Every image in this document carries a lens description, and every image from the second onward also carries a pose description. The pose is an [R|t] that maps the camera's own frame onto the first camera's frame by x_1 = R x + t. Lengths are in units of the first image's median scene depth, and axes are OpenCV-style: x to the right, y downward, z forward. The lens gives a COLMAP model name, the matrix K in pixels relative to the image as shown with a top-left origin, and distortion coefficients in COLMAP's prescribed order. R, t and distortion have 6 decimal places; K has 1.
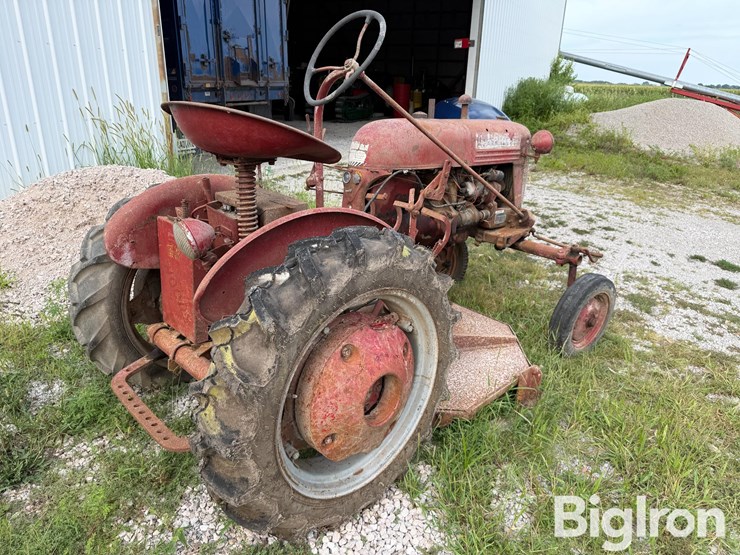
lens RADIAL K [[529.8, 0, 361.5], [0, 529.8, 275.8], [0, 0, 1]] dist [0.051893, -0.059235]
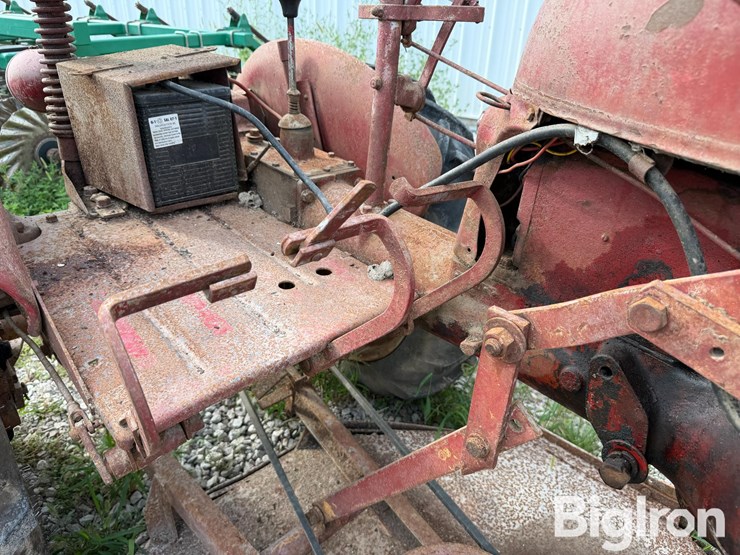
lens RADIAL K [[525.4, 0, 359.6], [0, 525.4, 275.8], [0, 0, 1]] dist [0.044073, -0.085987]
pose [[-0.029393, 0.440380, -0.897330, 0.235934], [-0.380699, 0.825126, 0.417415, -0.173378], [0.924232, 0.353882, 0.143399, 0.779470]]
